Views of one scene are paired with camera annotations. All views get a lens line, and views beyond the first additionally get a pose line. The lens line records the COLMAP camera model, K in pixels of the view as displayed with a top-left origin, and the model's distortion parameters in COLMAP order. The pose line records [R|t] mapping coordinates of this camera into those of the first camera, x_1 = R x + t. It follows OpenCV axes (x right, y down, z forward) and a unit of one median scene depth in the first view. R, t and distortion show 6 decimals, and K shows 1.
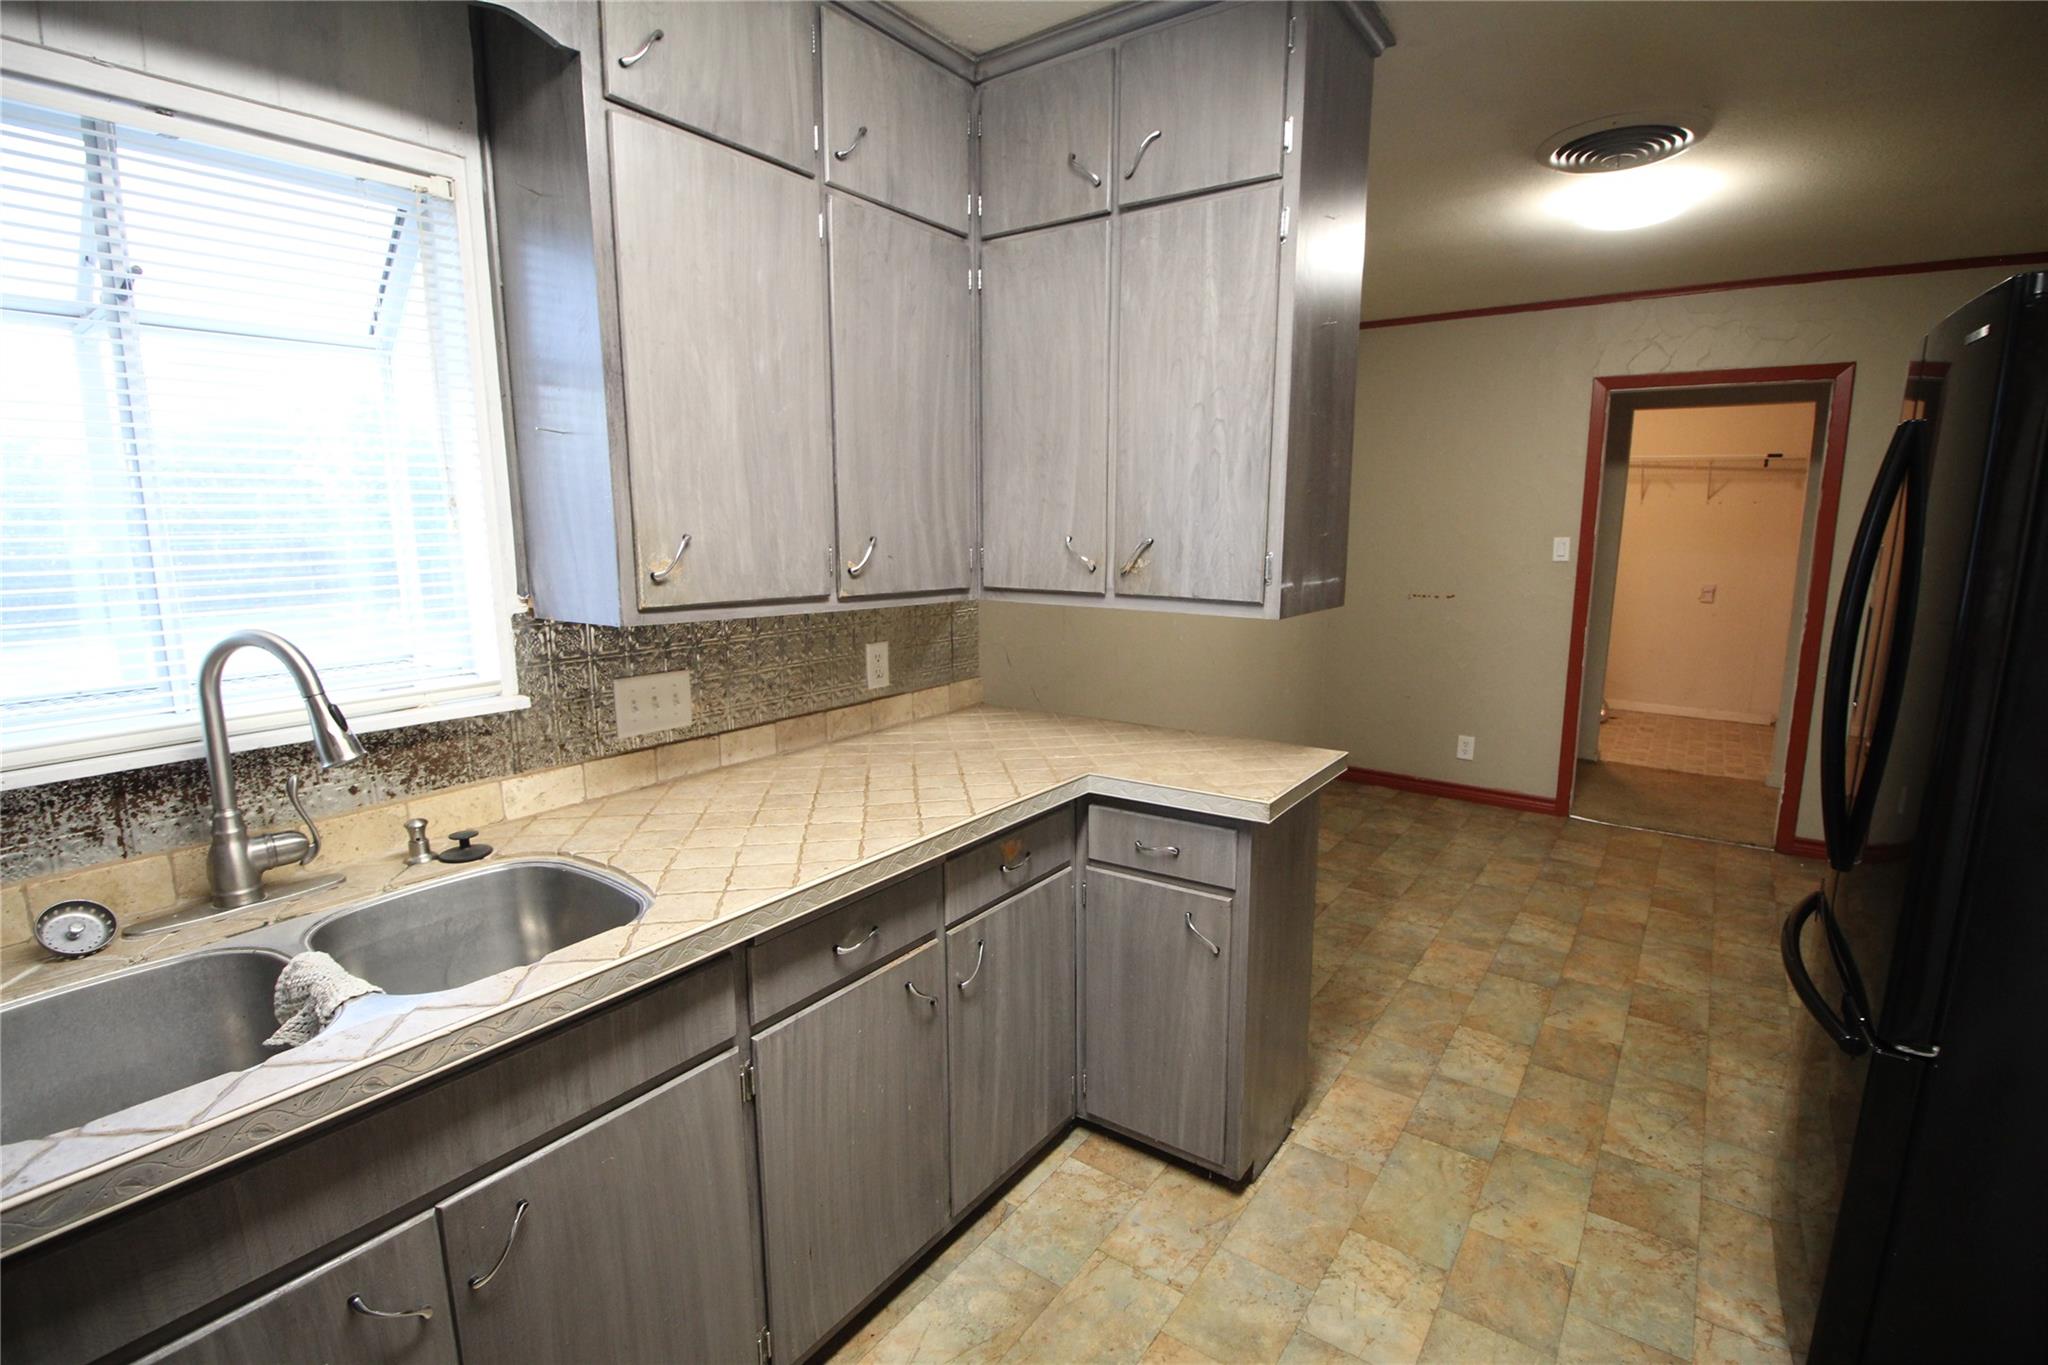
lens RADIAL K [[968.8, 0, 1027.4], [0, 968.8, 688.1], [0, 0, 1]] dist [-0.005588, -0.009253]
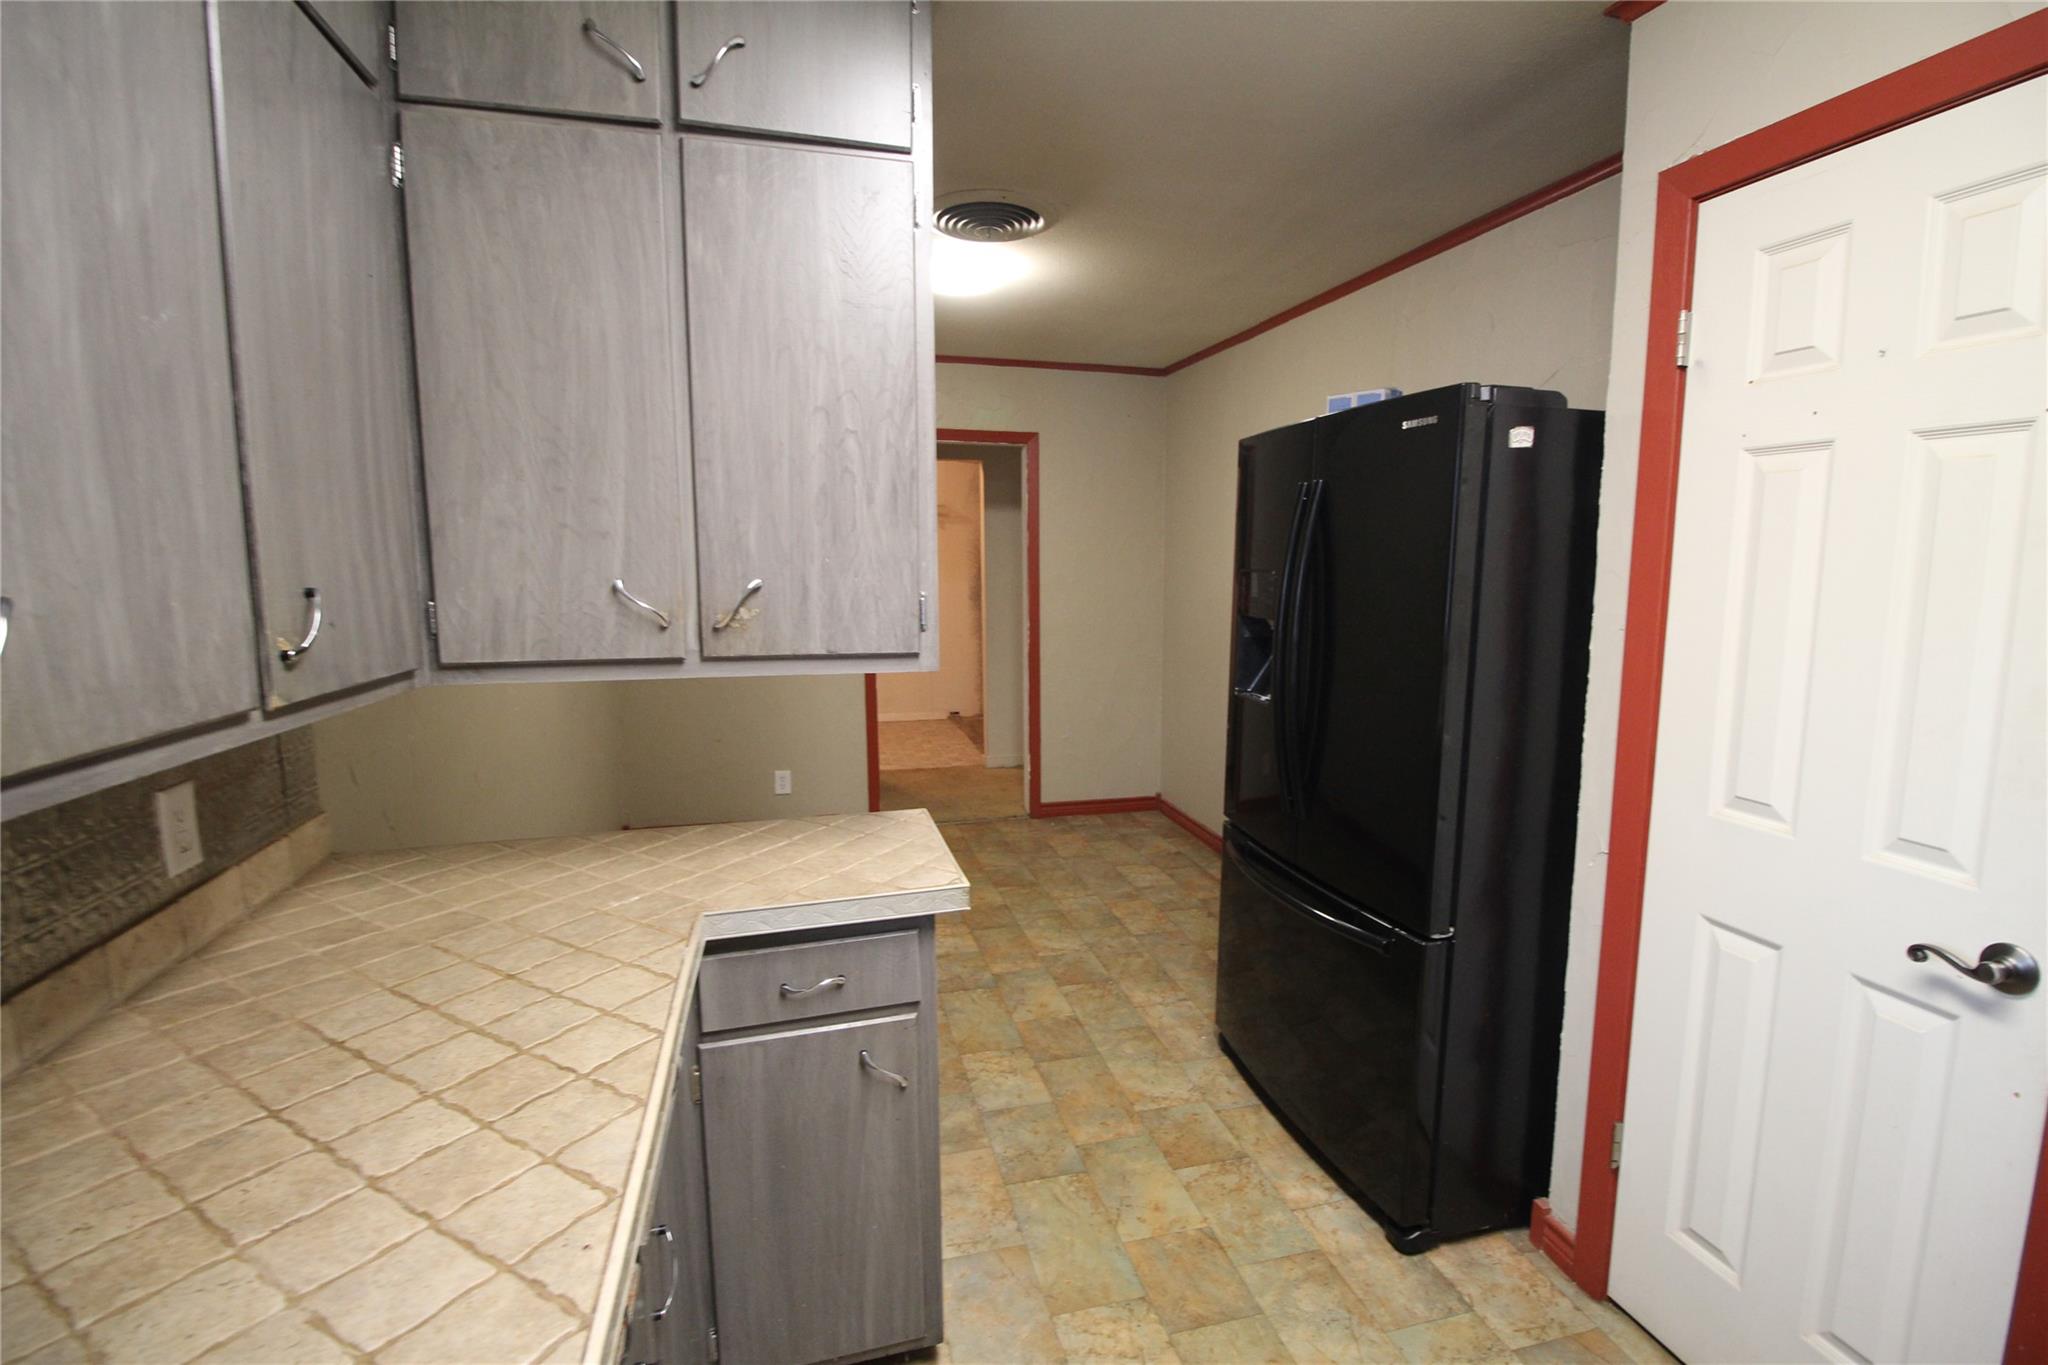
lens RADIAL K [[968.8, 0, 953.6], [0, 968.8, 679.4], [0, 0, 1]] dist [-0.005588, -0.009253]
pose [[0.621088, -0.102004, 0.777075, -0.360836], [0.135608, 0.990526, 0.021636, -0.072555], [-0.771920, 0.091940, 0.629036, 0.411914]]
